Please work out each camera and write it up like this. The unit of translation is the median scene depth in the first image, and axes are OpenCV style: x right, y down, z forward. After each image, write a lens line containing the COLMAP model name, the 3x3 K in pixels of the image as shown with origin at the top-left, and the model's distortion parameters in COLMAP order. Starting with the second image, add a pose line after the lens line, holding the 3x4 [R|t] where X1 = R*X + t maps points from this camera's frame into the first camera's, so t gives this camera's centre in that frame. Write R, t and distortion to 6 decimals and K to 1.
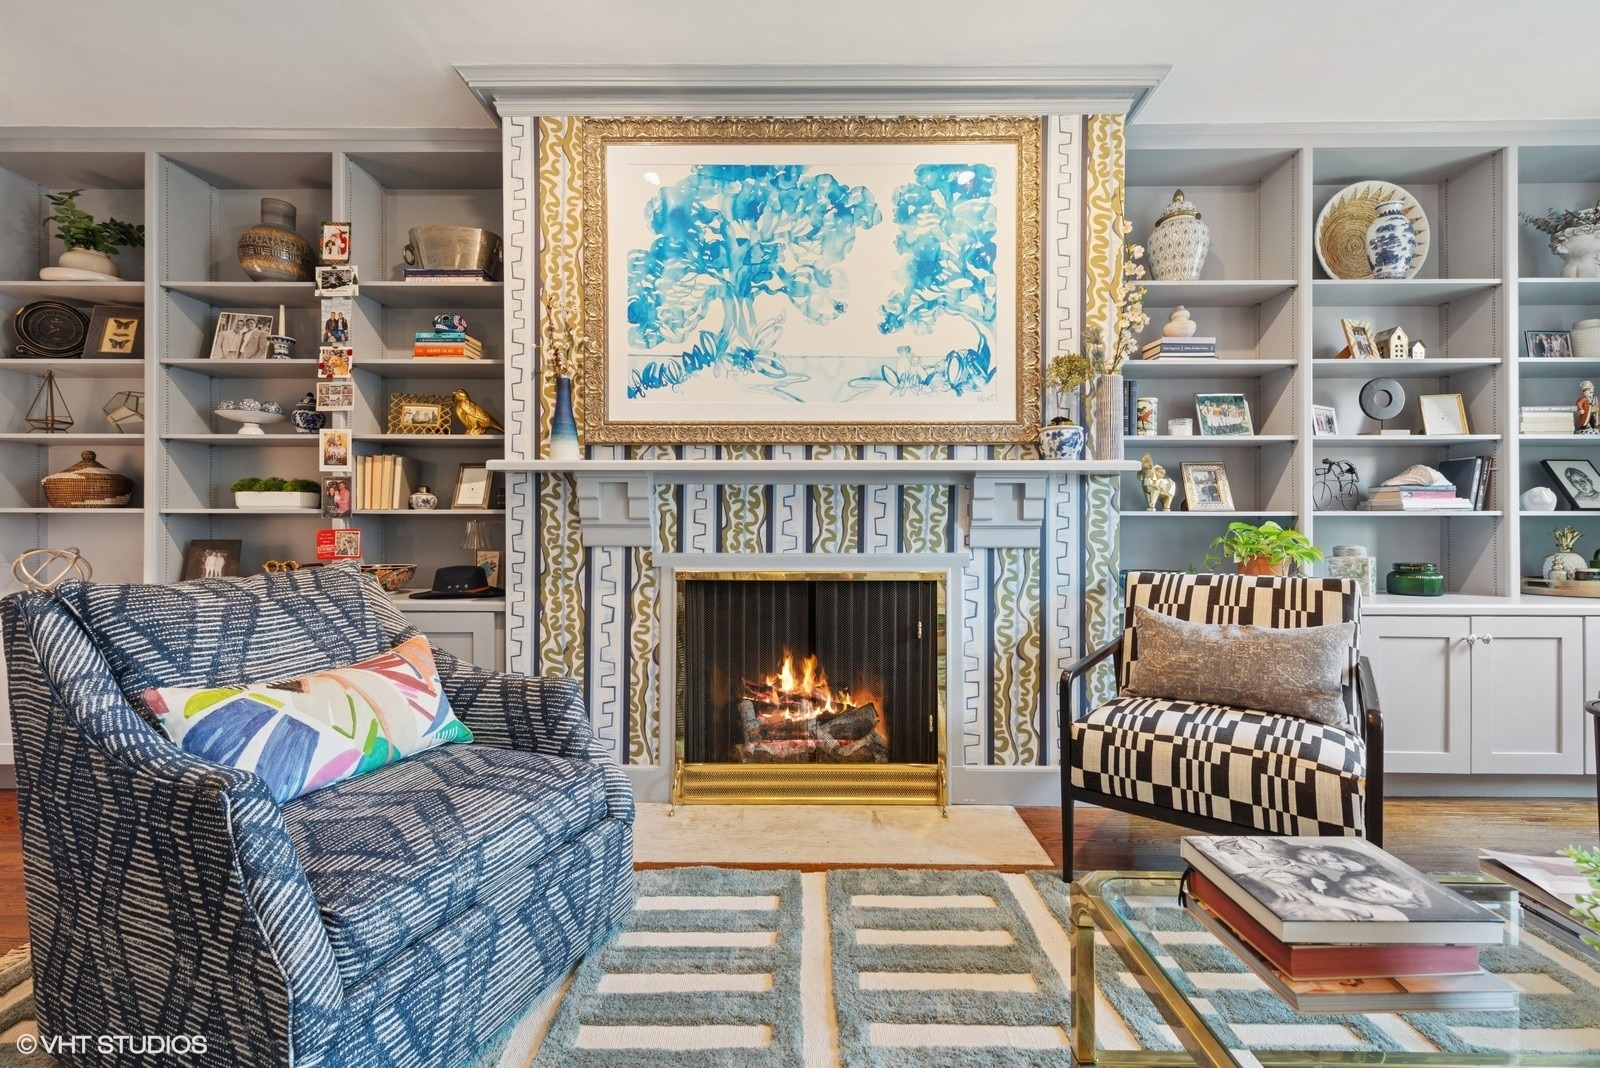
lens RADIAL K [[673.9, 0, 789.2], [0, 673.9, 515.8], [0, 0, 1]] dist [0.008985, -0.000540]
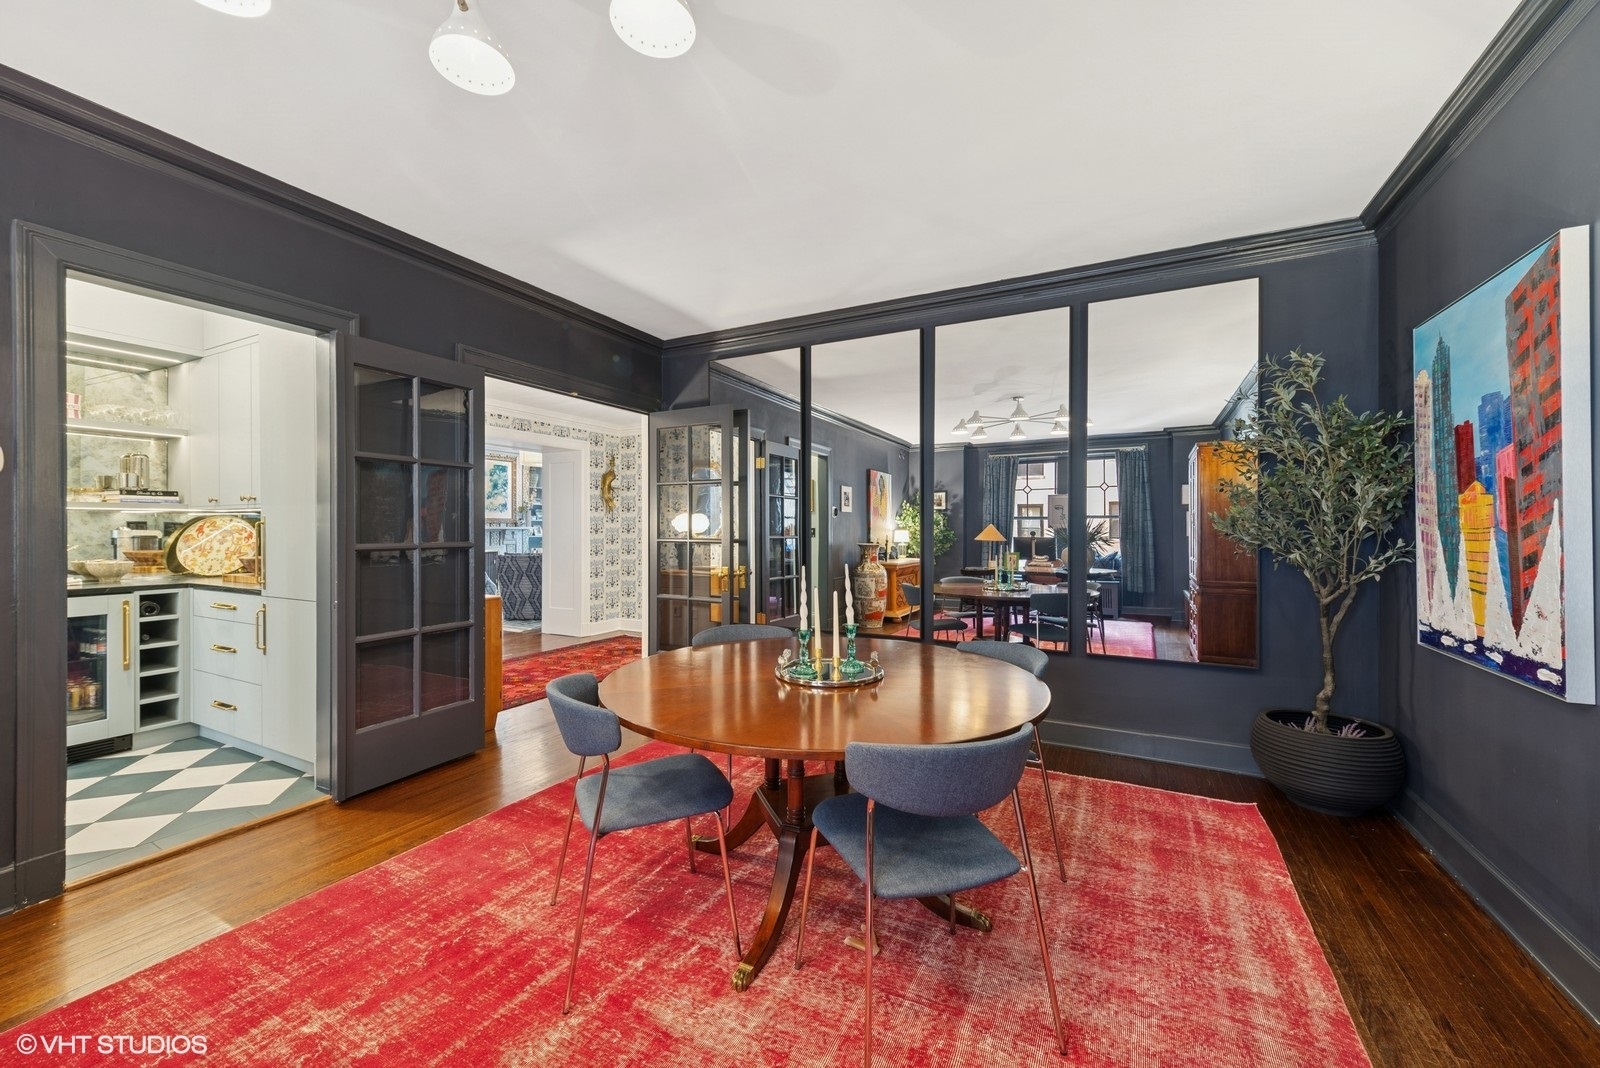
lens RADIAL K [[633.9, 0, 787.6], [0, 633.9, 531.1], [0, 0, 1]] dist [0.016722, -0.004264]
pose [[0.466059, -0.004910, 0.884740, -2.822647], [-0.006065, 0.999943, 0.008744, -0.100205], [-0.884733, -0.009441, 0.466003, -2.939822]]
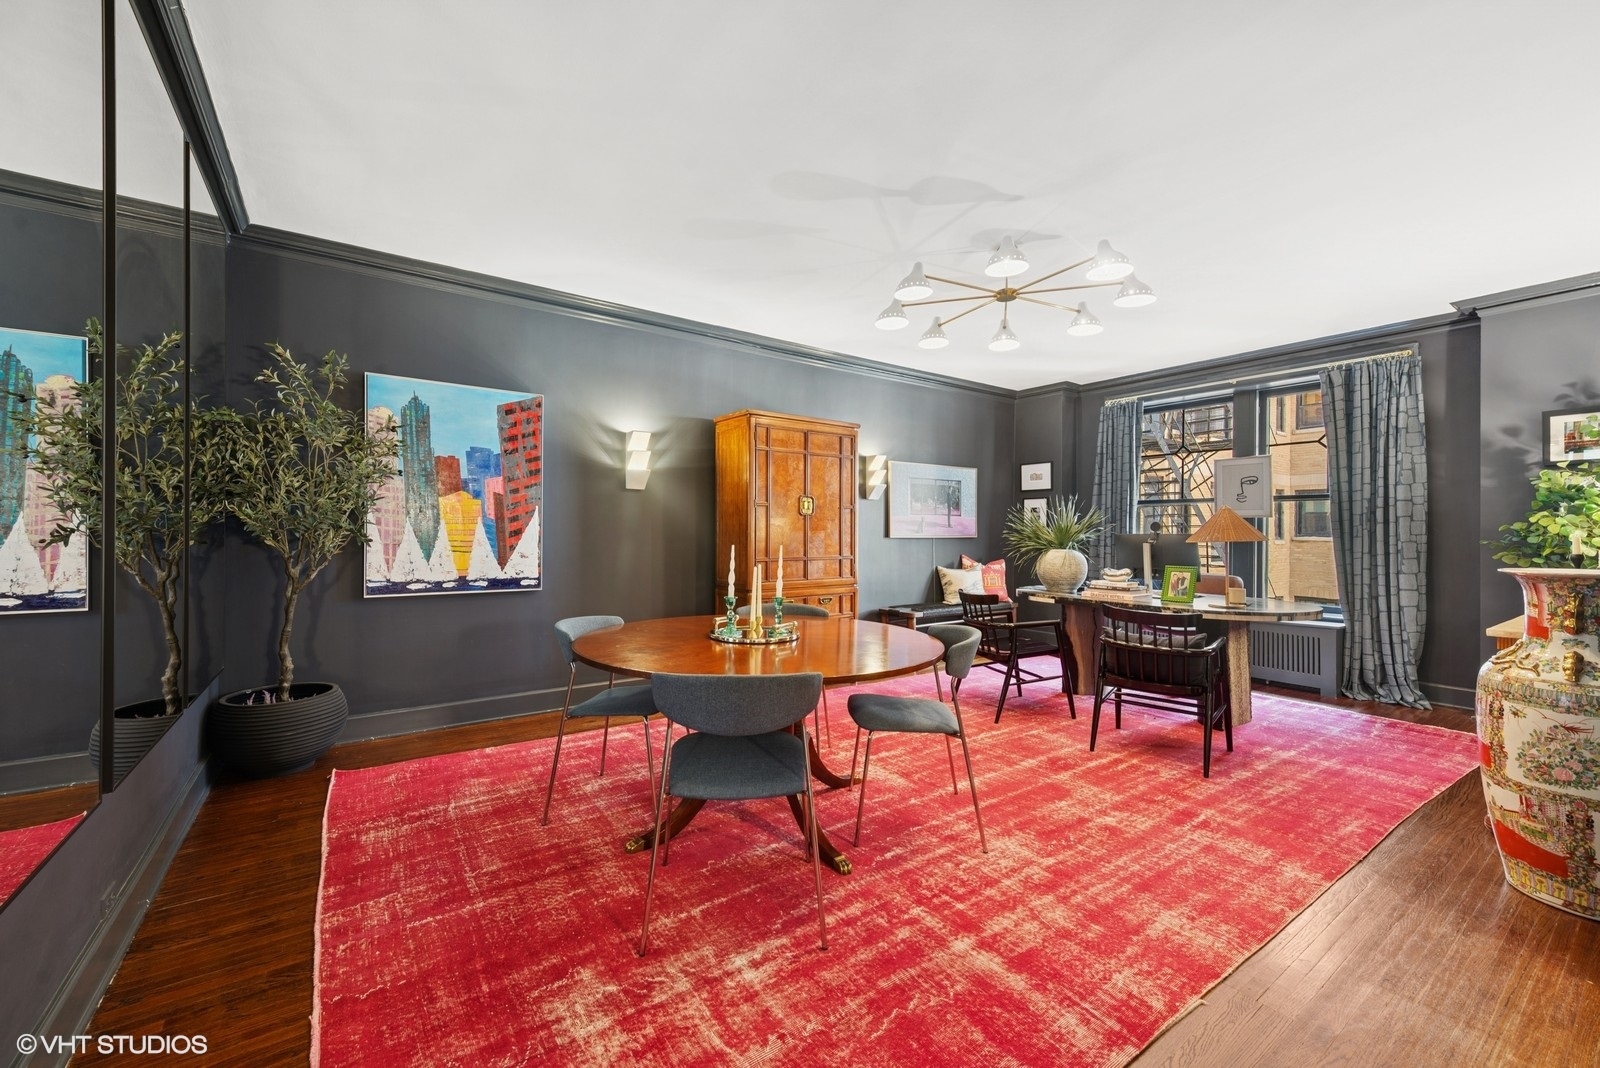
lens RADIAL K [[633.9, 0, 791.6], [0, 633.9, 528.1], [0, 0, 1]] dist [0.016722, -0.004264]
pose [[-0.815112, -0.011670, -0.579186, -1.427498], [-0.004930, 0.999901, -0.013208, -0.059284], [0.579283, -0.007911, -0.815088, -1.660722]]
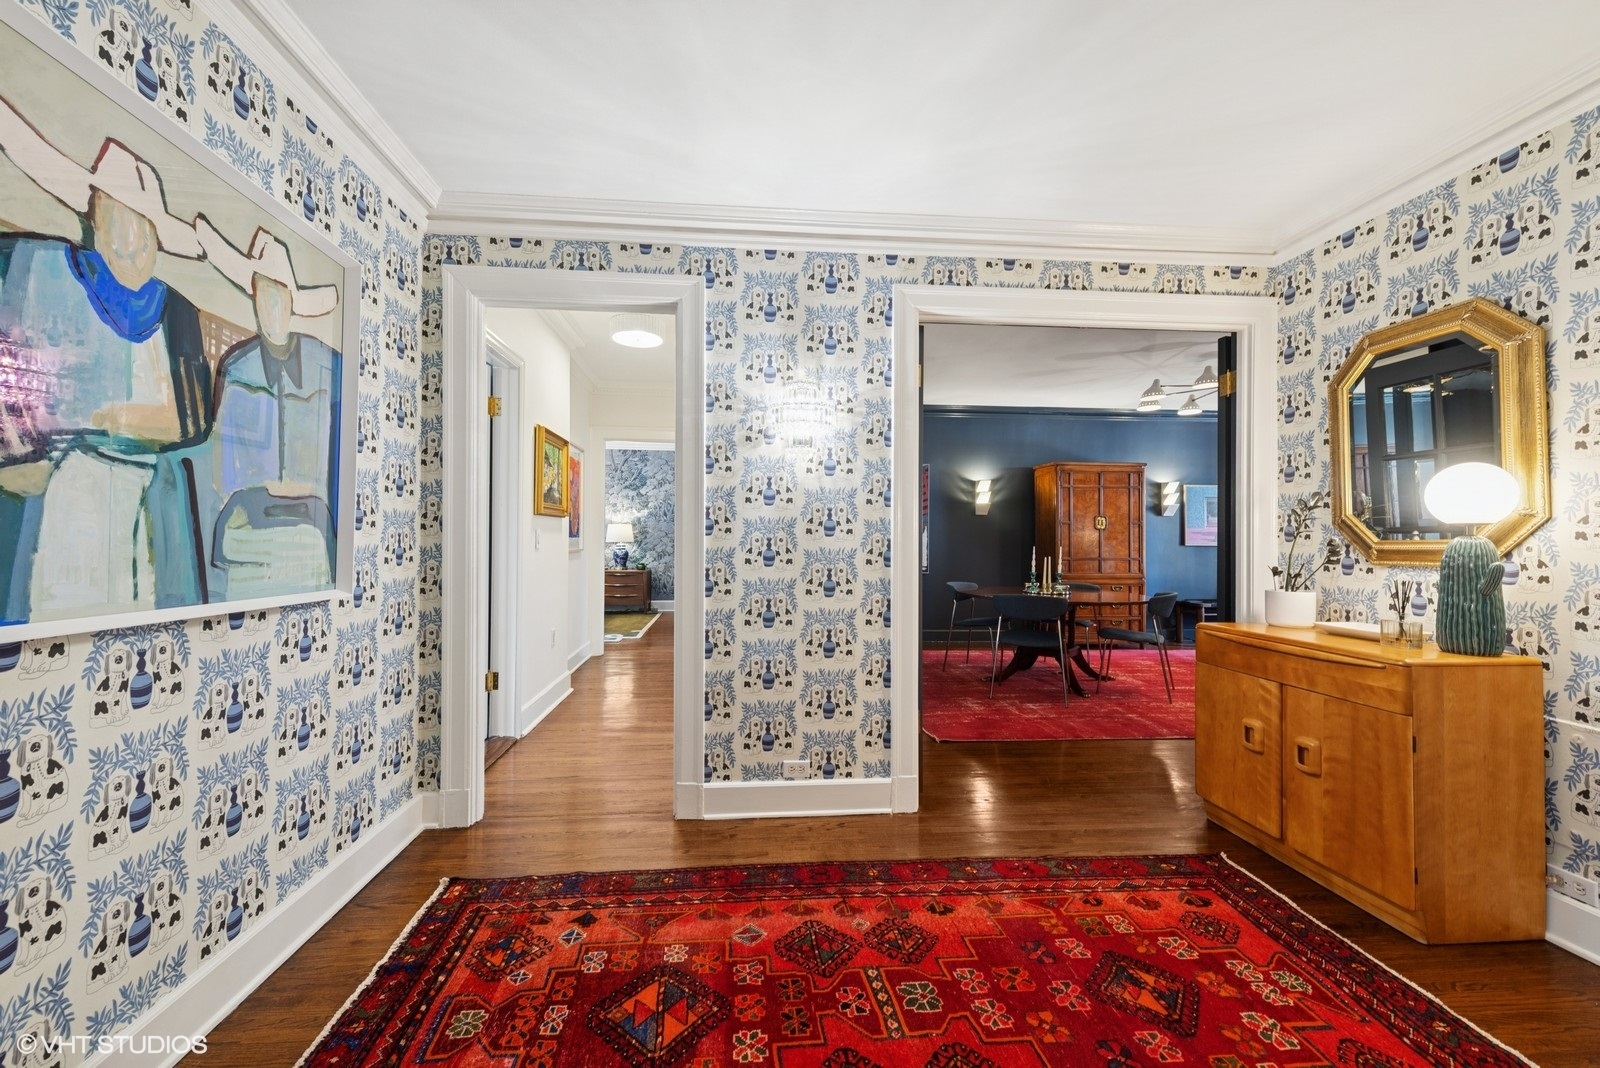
lens RADIAL K [[633.9, 0, 785.2], [0, 633.9, 531.0], [0, 0, 1]] dist [0.016722, -0.004264]
pose [[-0.995626, -0.010413, -0.092848, -0.907053], [-0.008471, 0.999738, -0.021284, -0.043983], [0.093045, -0.020404, -0.995453, -0.486109]]
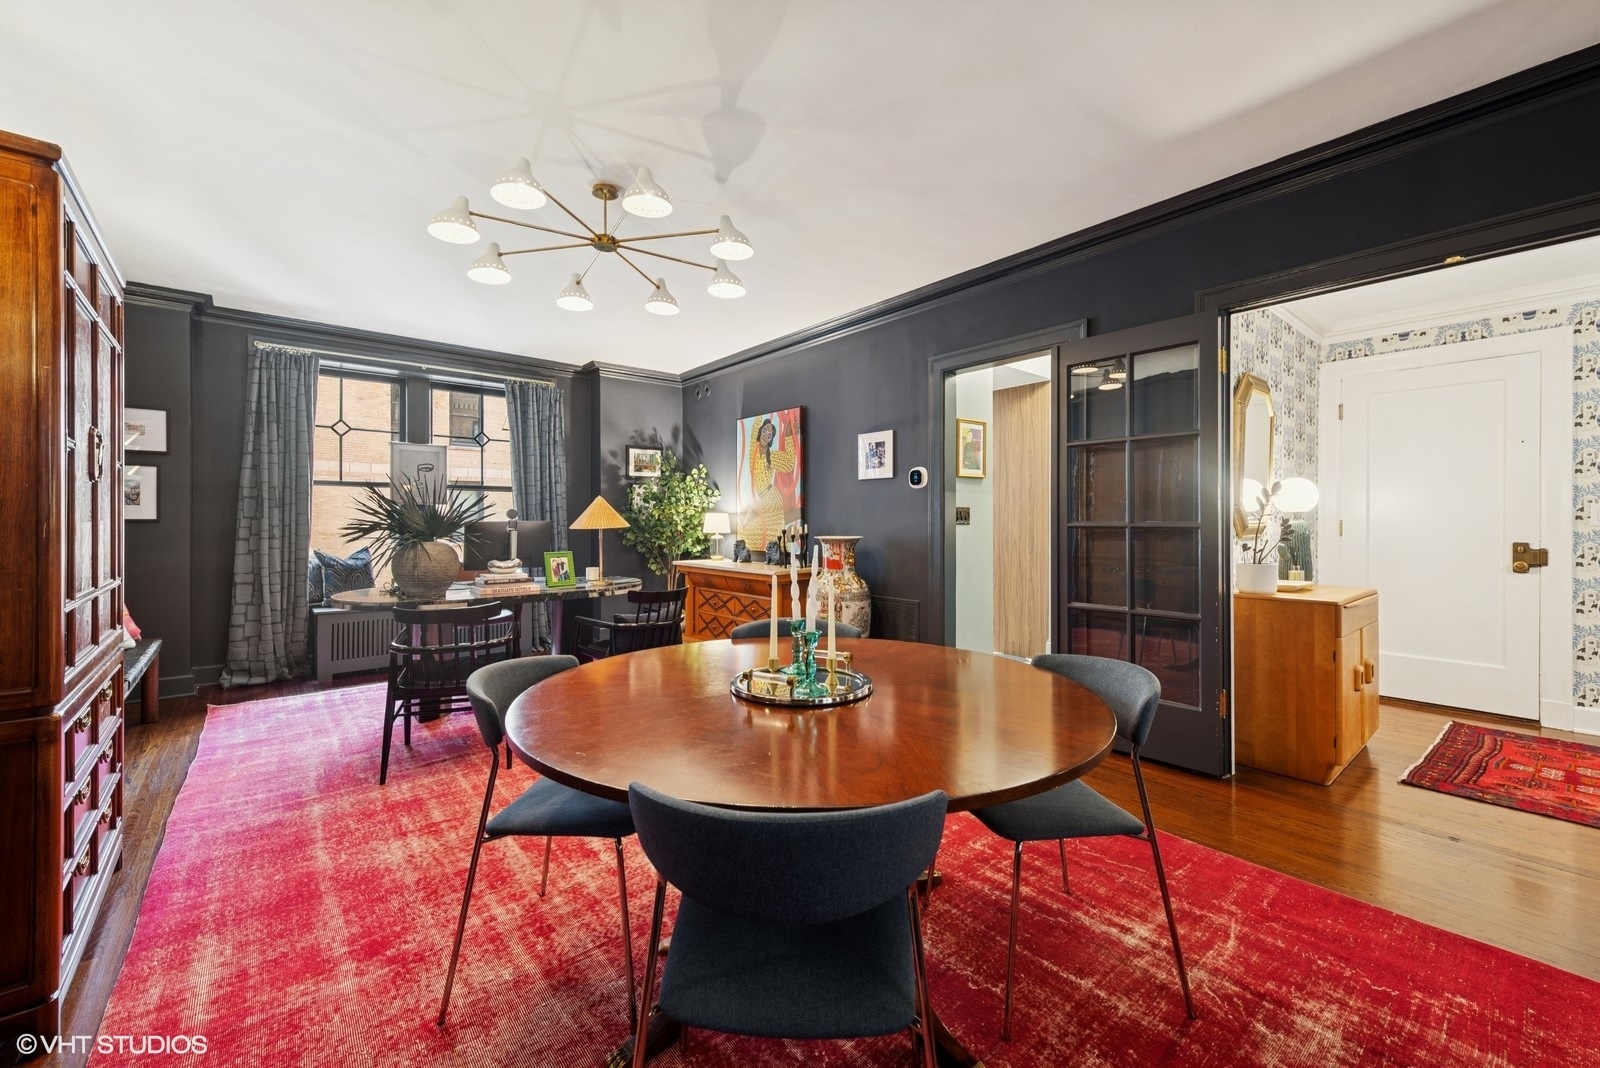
lens RADIAL K [[633.9, 0, 787.2], [0, 633.9, 517.8], [0, 0, 1]] dist [0.016722, -0.004264]
pose [[0.640474, -0.007787, -0.767940, -1.483440], [0.009203, 0.999955, -0.002464, -0.069914], [0.767925, -0.005489, 0.640517, -3.026273]]
